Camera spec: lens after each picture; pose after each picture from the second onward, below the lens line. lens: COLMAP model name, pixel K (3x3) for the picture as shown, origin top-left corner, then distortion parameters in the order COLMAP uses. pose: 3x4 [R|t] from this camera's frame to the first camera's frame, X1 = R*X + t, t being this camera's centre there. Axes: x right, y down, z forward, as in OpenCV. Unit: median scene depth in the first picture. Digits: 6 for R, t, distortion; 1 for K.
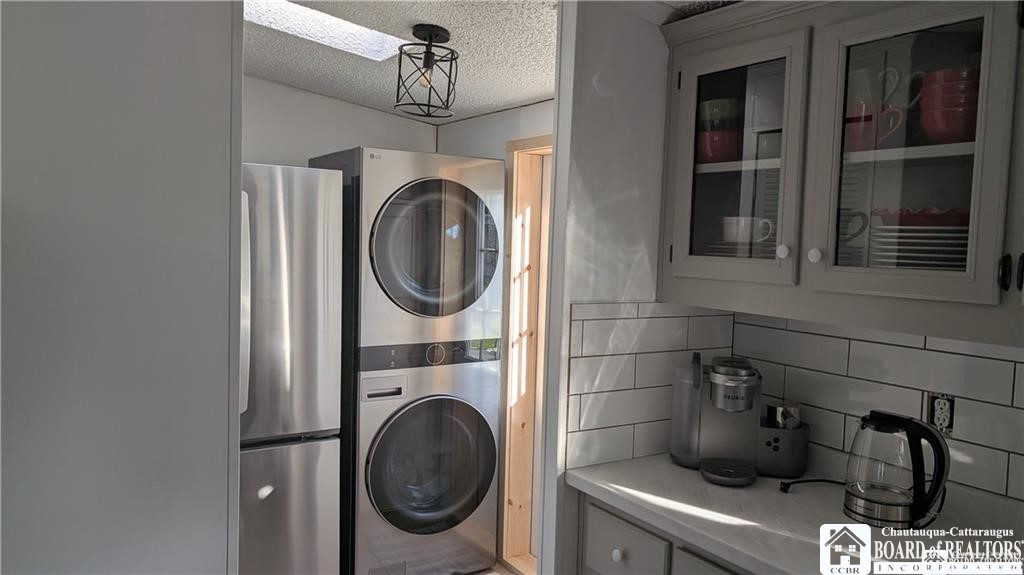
lens RADIAL K [[750.2, 0, 516.8], [0, 750.2, 279.5], [0, 0, 1]] dist [0.012472, 0.001130]
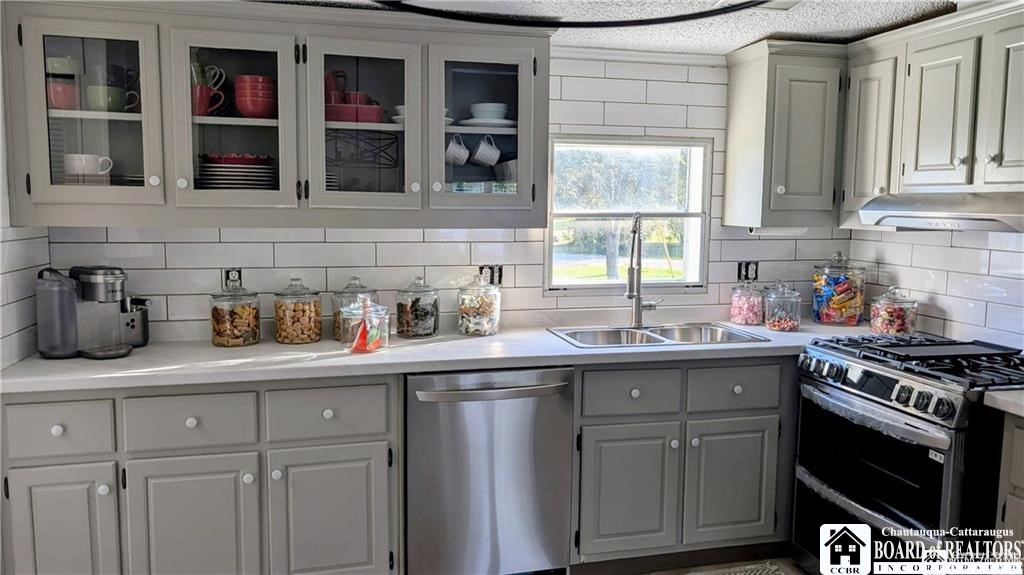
lens RADIAL K [[750.2, 0, 516.8], [0, 750.2, 279.5], [0, 0, 1]] dist [0.012472, 0.001130]
pose [[0.313599, -0.122294, 0.941647, -0.713953], [0.050080, 0.992422, 0.112209, 0.020766], [-0.948234, 0.011969, 0.317347, -0.098505]]
